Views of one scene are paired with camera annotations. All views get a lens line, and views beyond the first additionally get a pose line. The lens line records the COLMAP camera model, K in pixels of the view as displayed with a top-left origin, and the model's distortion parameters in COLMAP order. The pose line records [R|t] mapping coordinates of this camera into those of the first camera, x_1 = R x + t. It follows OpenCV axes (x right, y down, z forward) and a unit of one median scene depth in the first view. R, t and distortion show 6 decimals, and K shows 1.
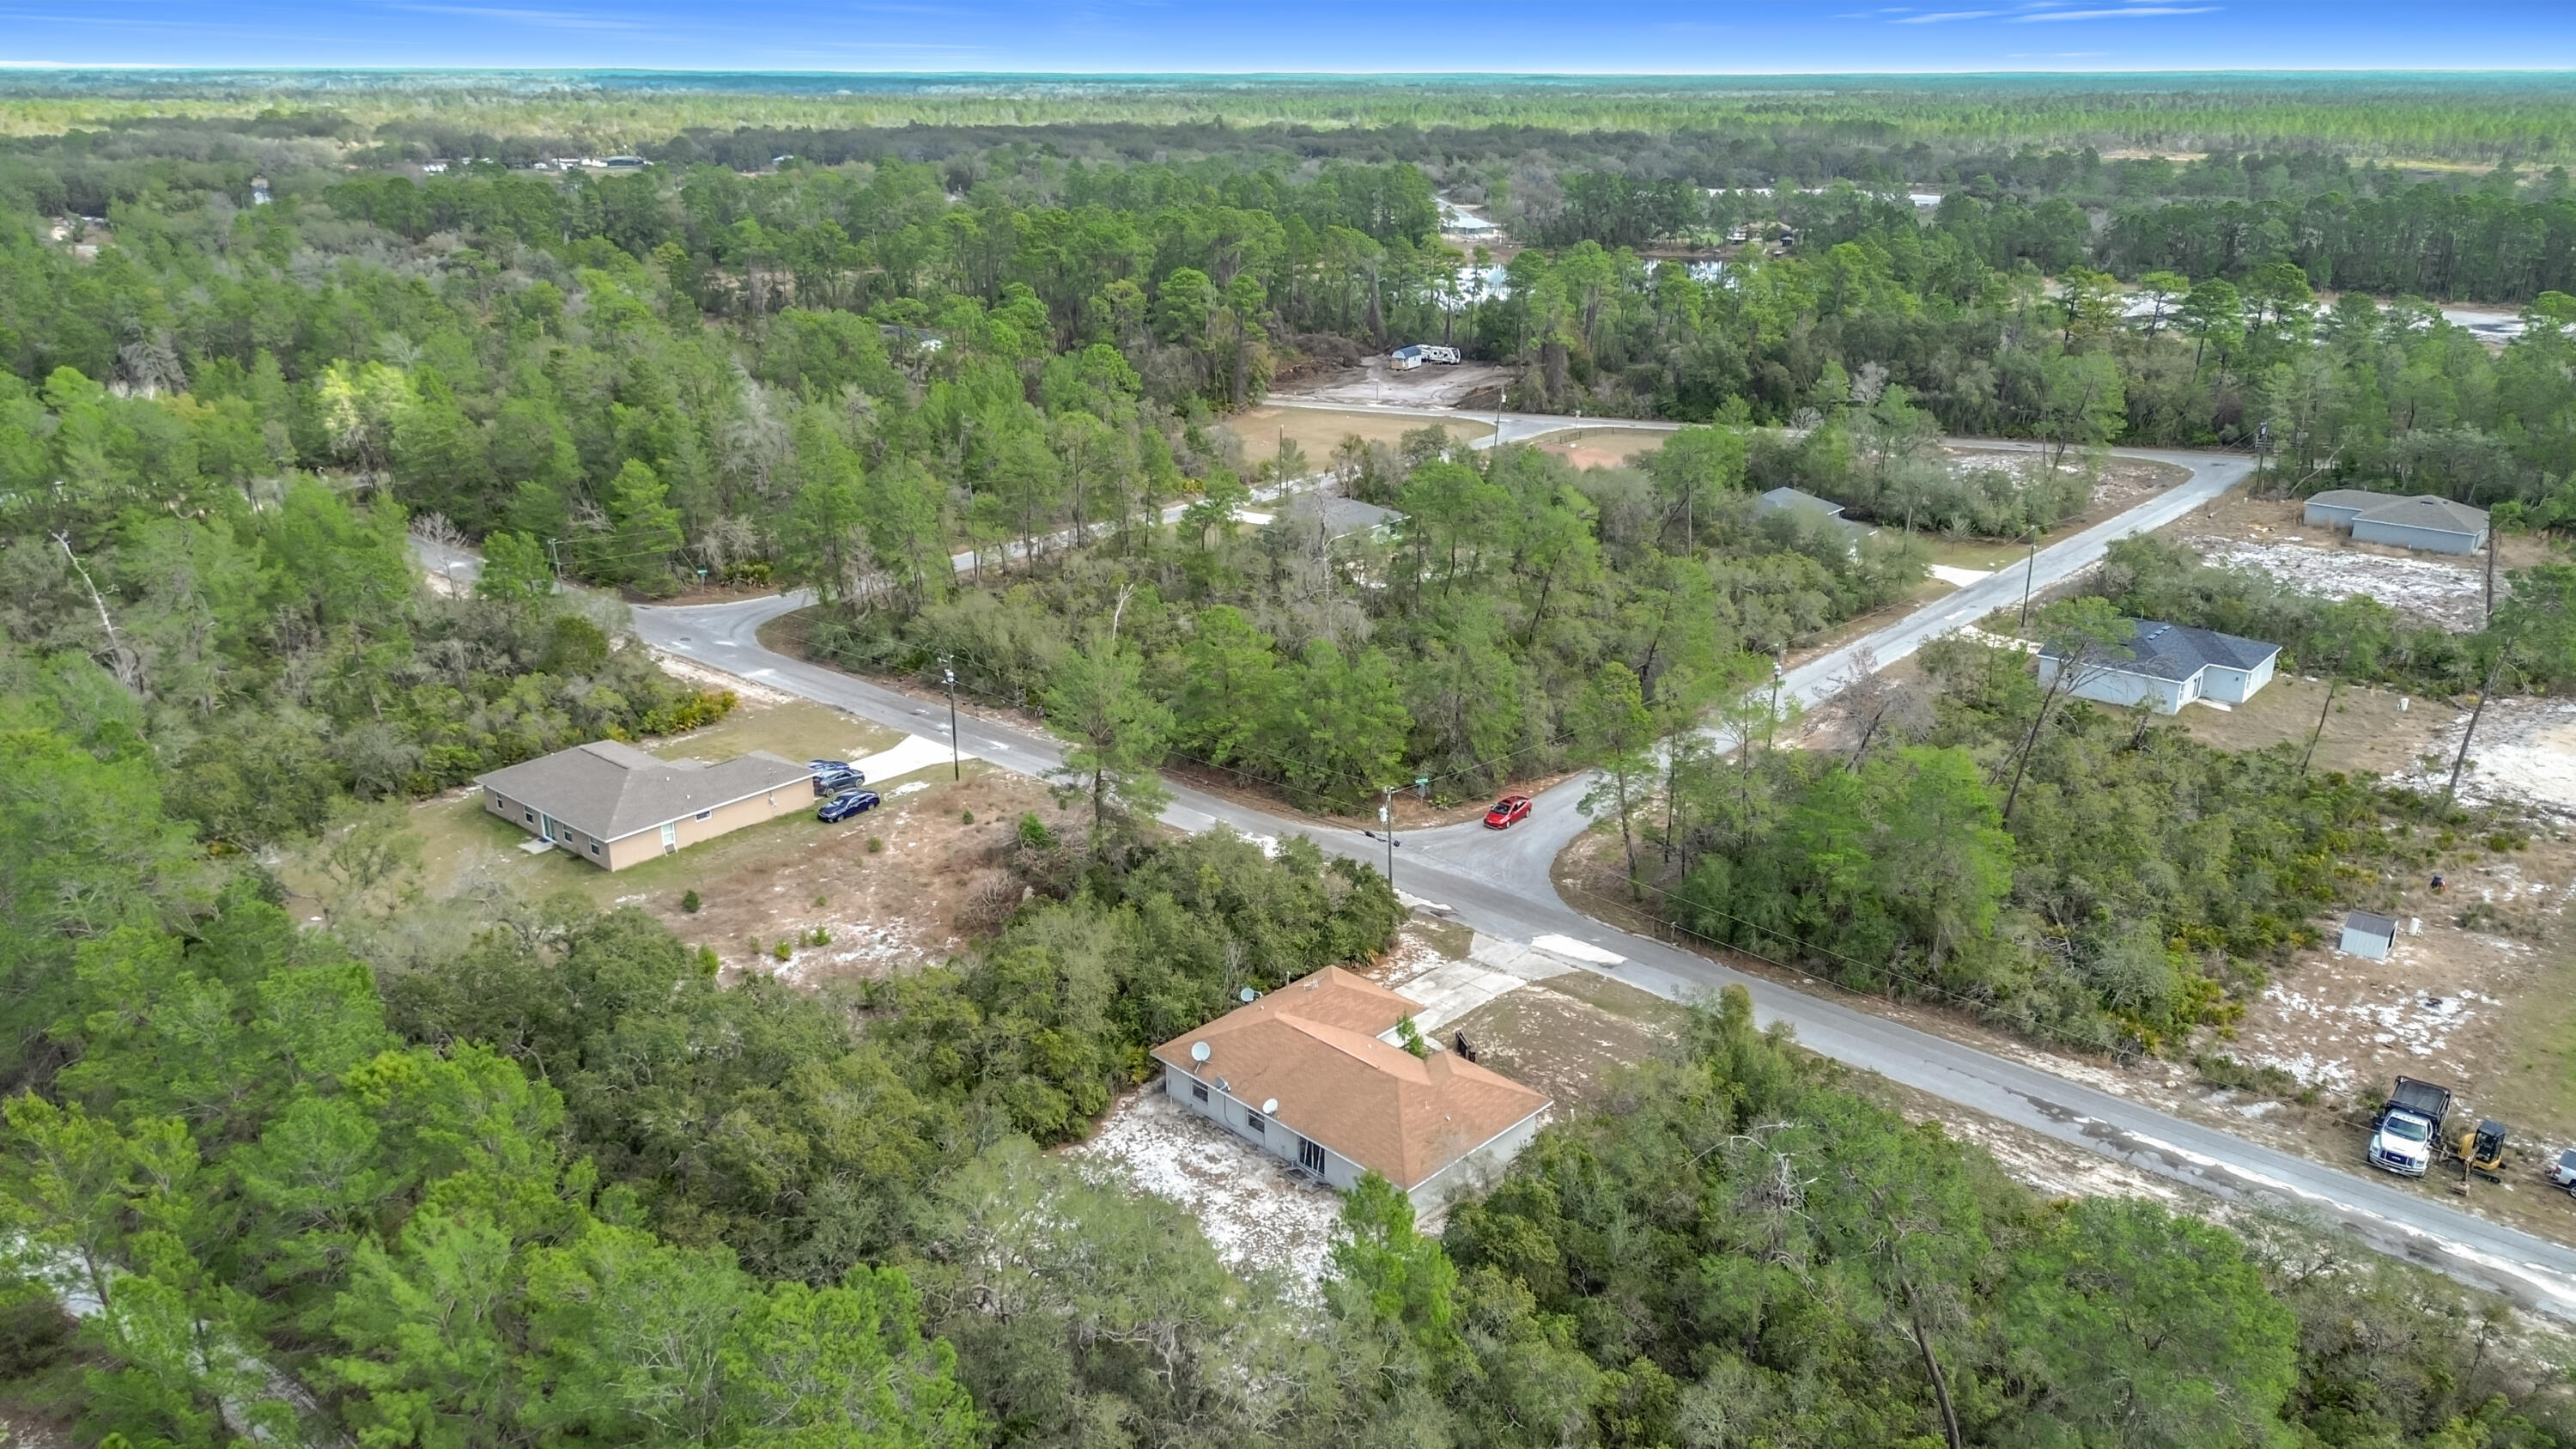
lens RADIAL K [[1829.2, 0, 1300.1], [0, 1829.2, 733.1], [0, 0, 1]] dist [0.072794, -0.078524]
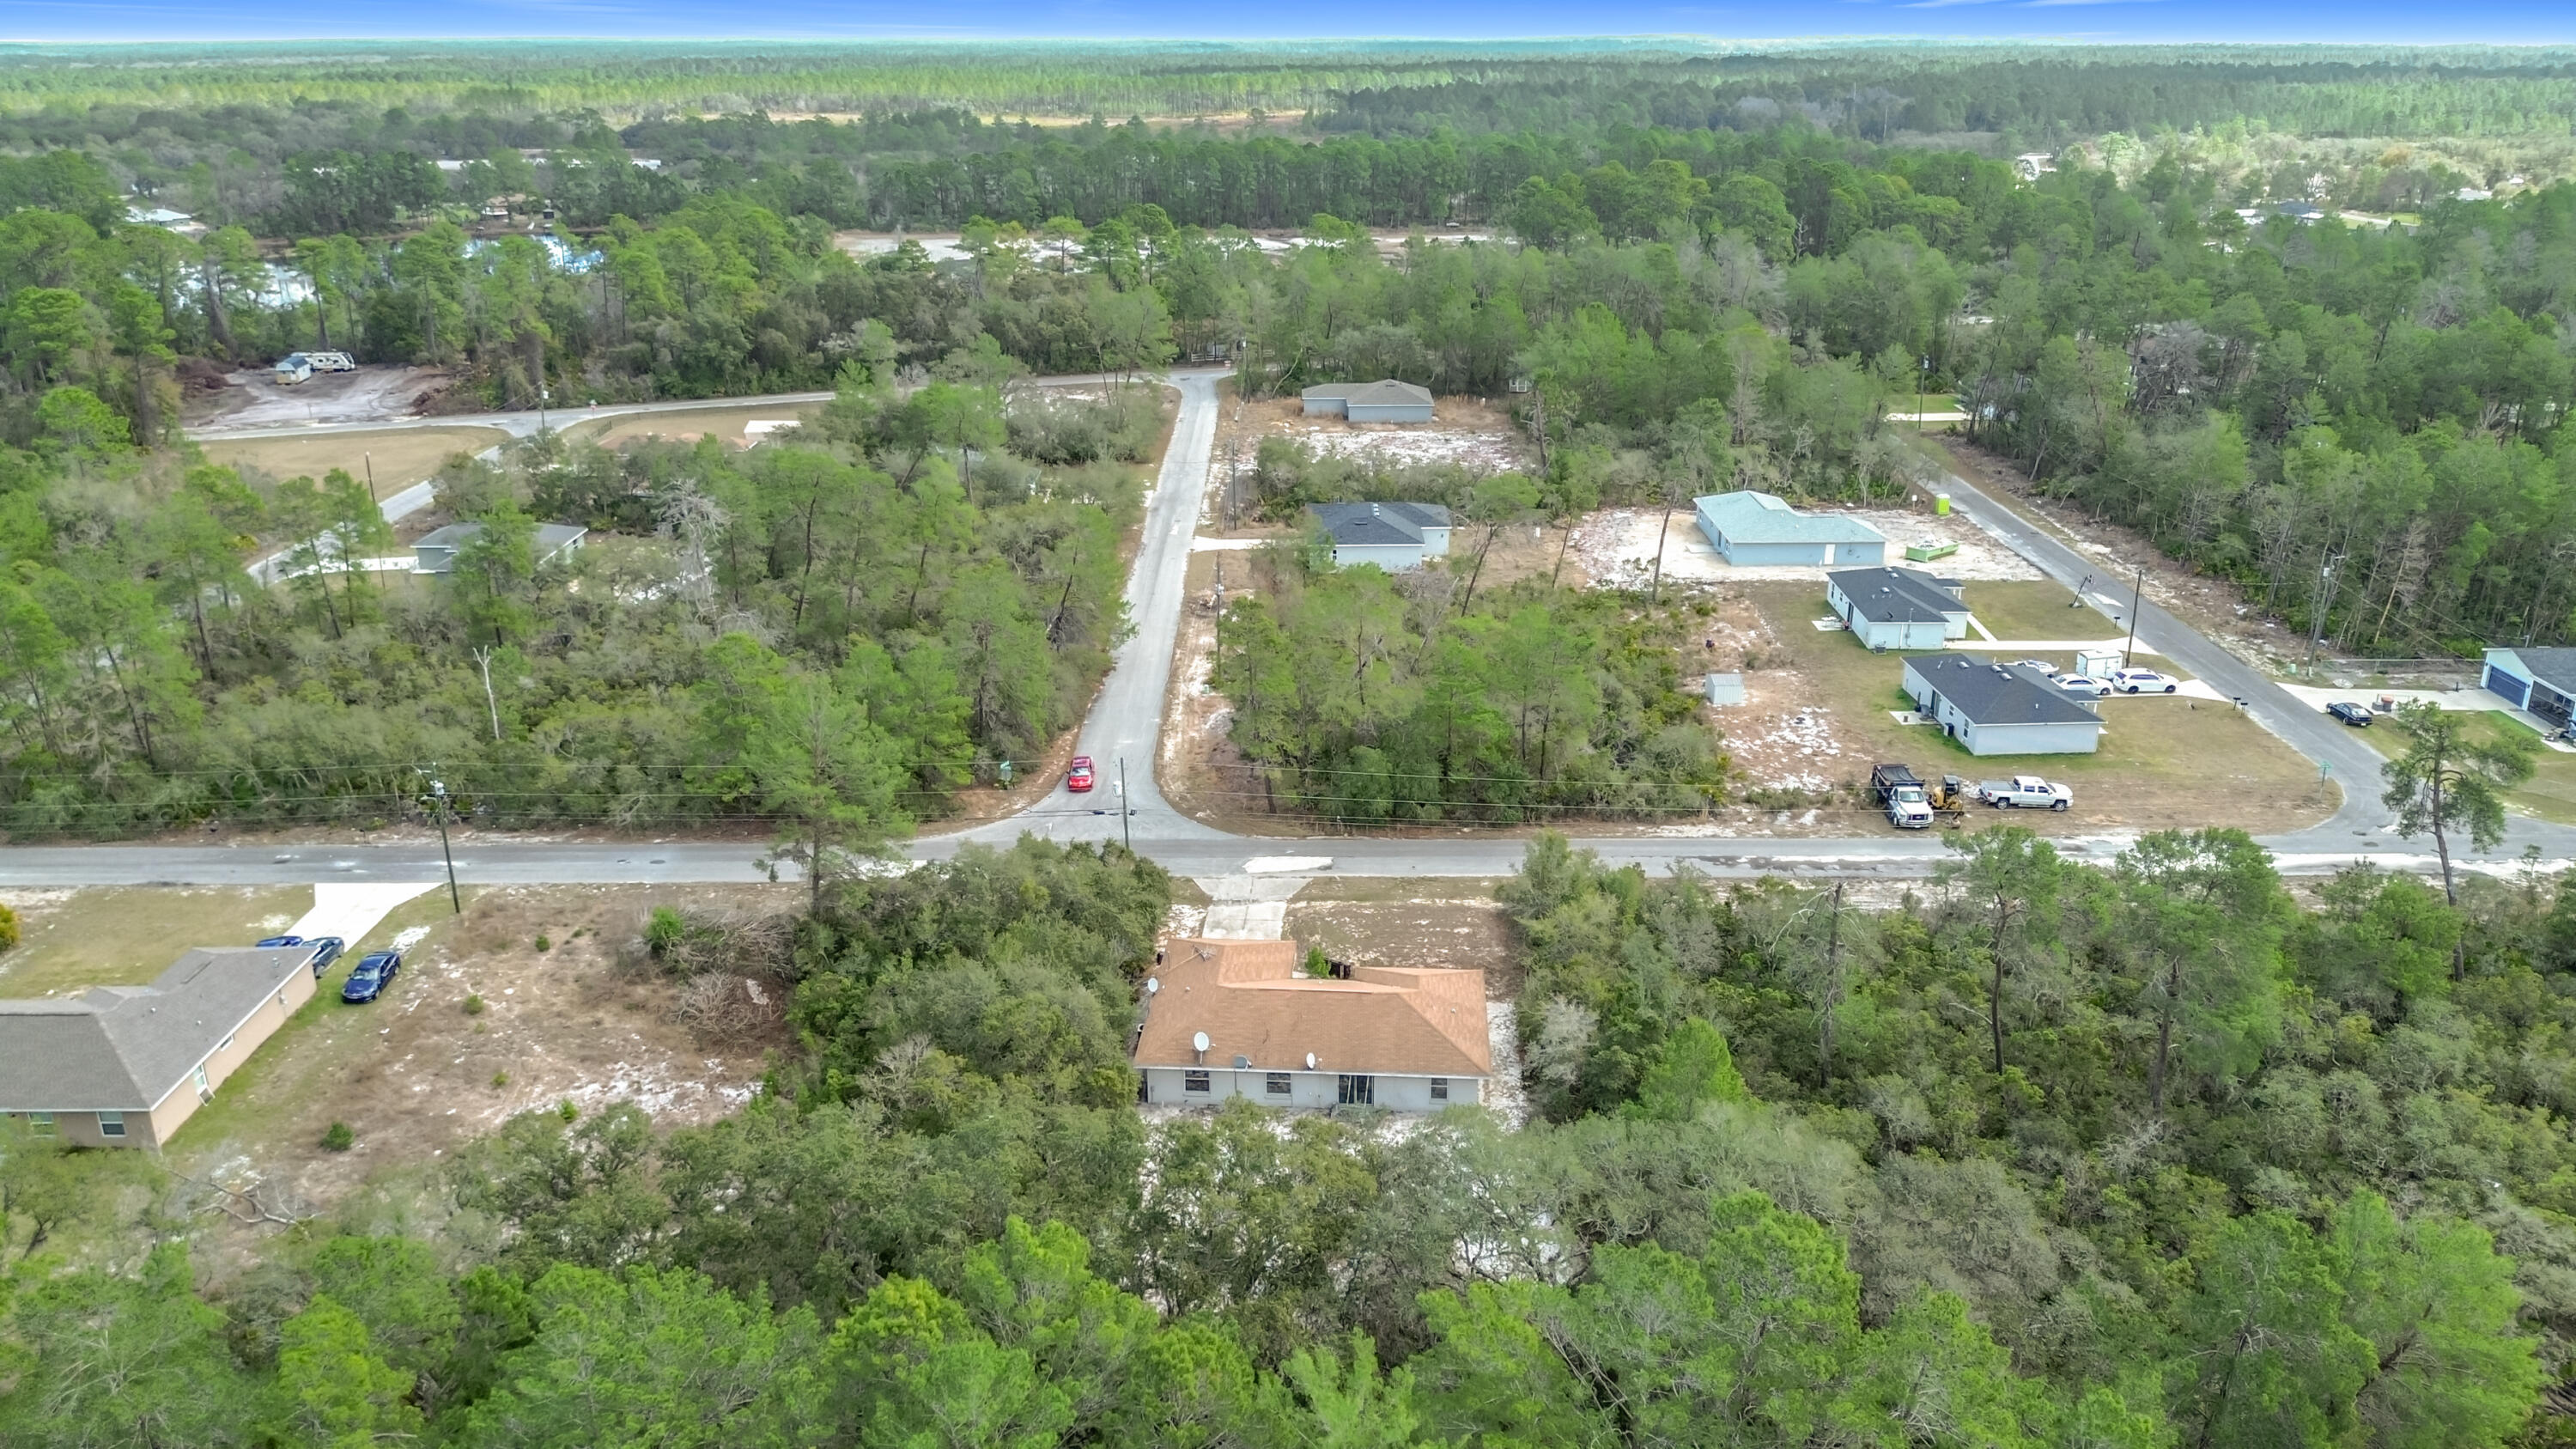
lens RADIAL K [[1830.8, 0, 1288.0], [0, 1830.8, 724.5], [0, 0, 1]] dist [0.041999, -0.066521]
pose [[0.758300, -0.233556, 0.608631, -0.388959], [0.224536, 0.970066, 0.092500, -0.048437], [-0.612016, 0.066517, 0.788043, 0.124600]]
